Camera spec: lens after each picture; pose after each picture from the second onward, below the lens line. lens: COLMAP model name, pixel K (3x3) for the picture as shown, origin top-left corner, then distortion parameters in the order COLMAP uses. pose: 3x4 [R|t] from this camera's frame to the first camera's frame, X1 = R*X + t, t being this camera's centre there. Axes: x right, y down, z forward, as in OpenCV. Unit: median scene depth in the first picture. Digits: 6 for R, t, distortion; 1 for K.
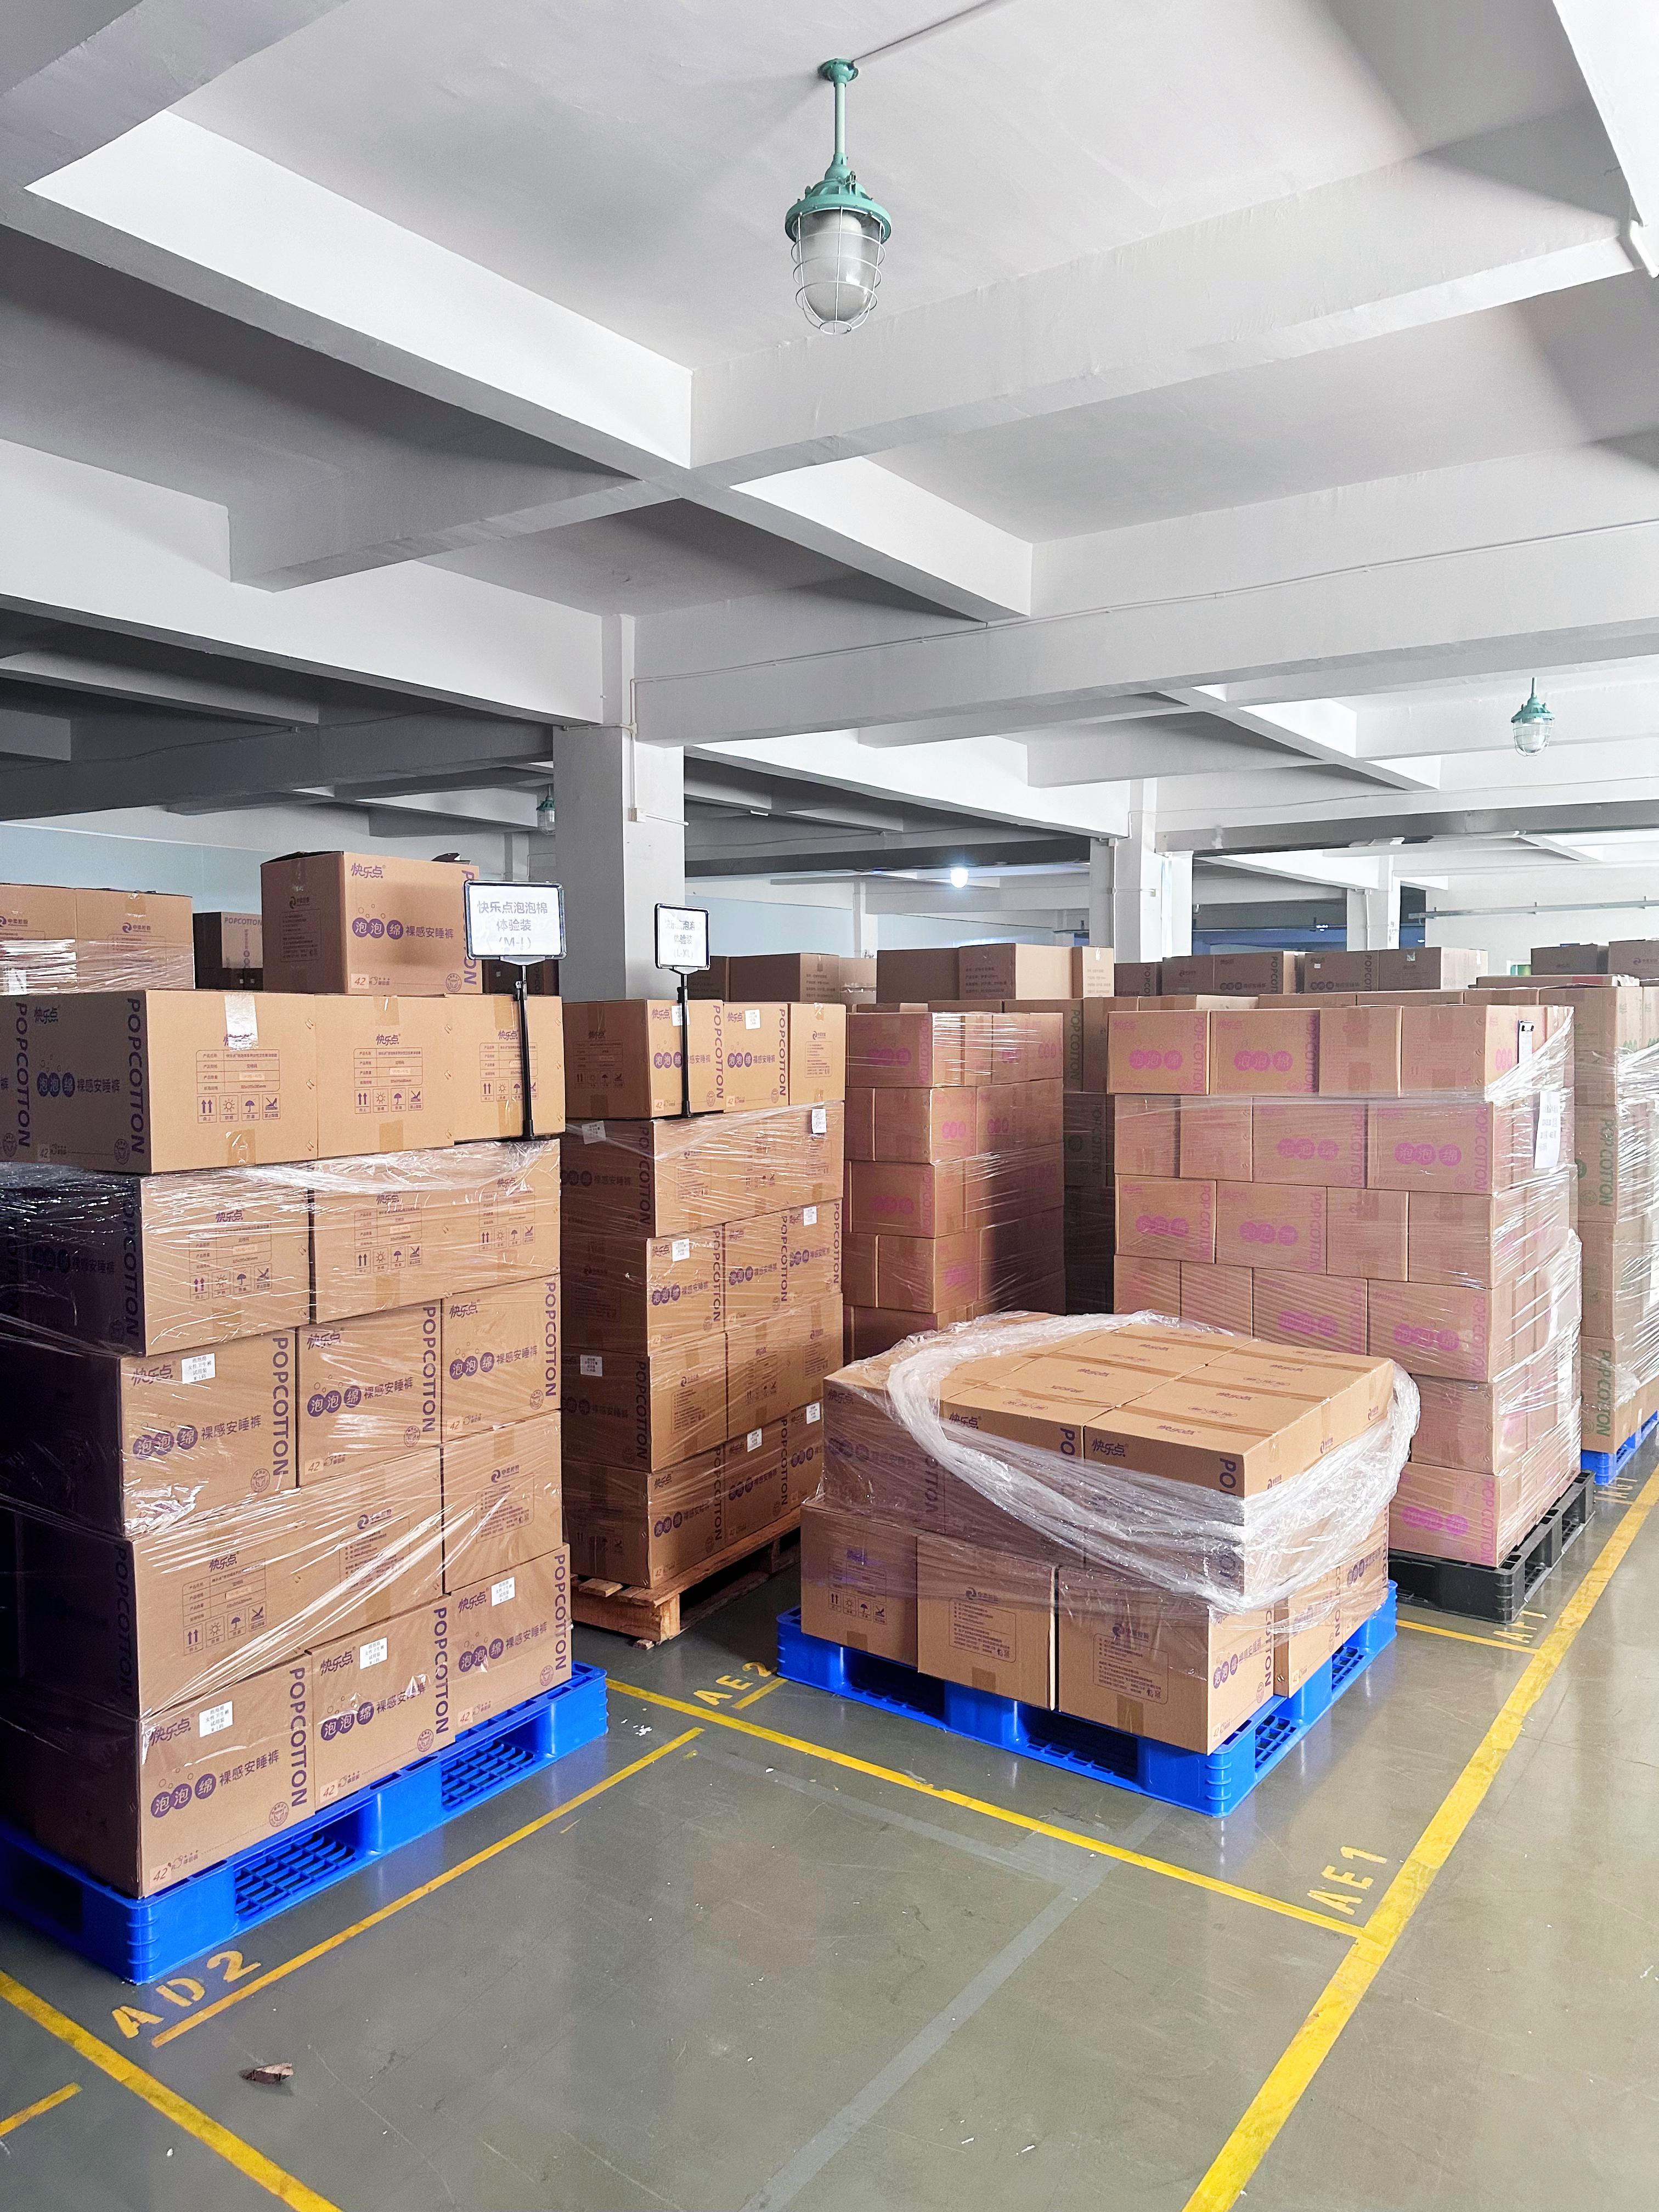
lens RADIAL K [[1568.7, 0, 828.7], [0, 1568.7, 1089.6], [0, 0, 1]] dist [0.111687, -0.180106]
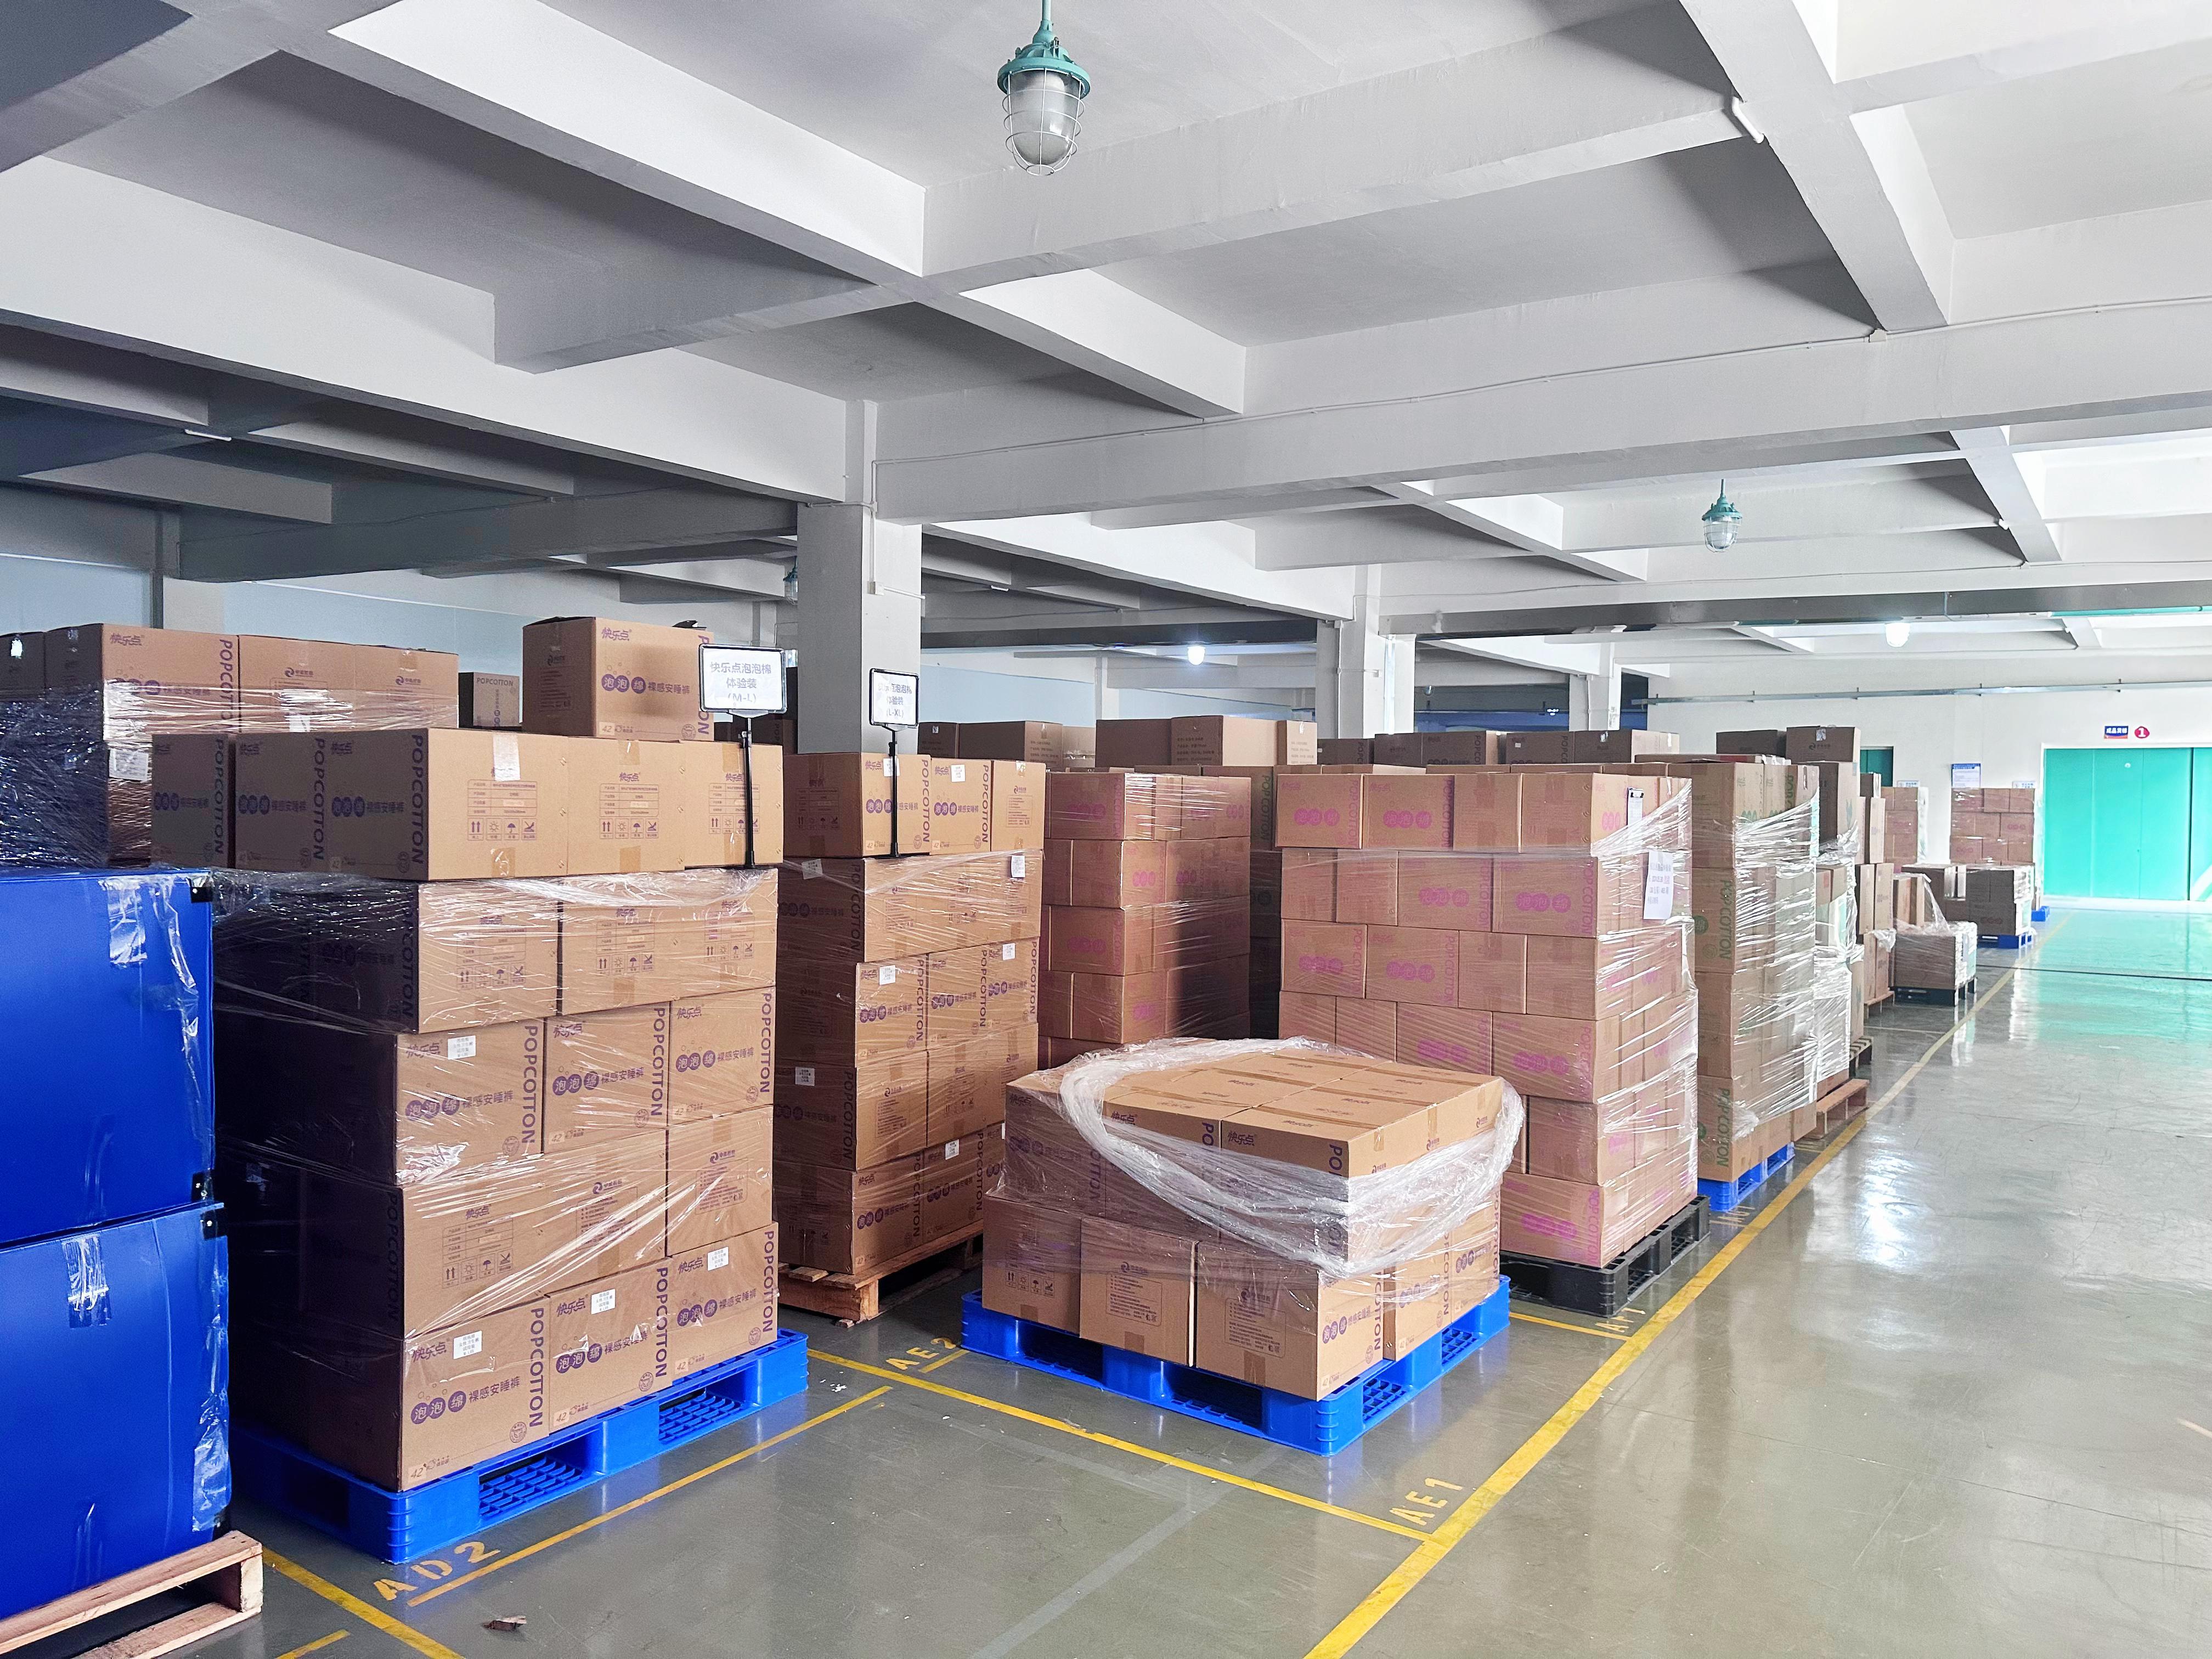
lens RADIAL K [[1567.3, 0, 1111.7], [0, 1567.3, 826.3], [0, 0, 1]] dist [0.140845, -0.251345]
pose [[0.999584, 0.019056, 0.021660, 0.044535], [-0.018527, 0.999532, -0.024353, 0.021841], [-0.022114, 0.023942, 0.999469, -0.151083]]
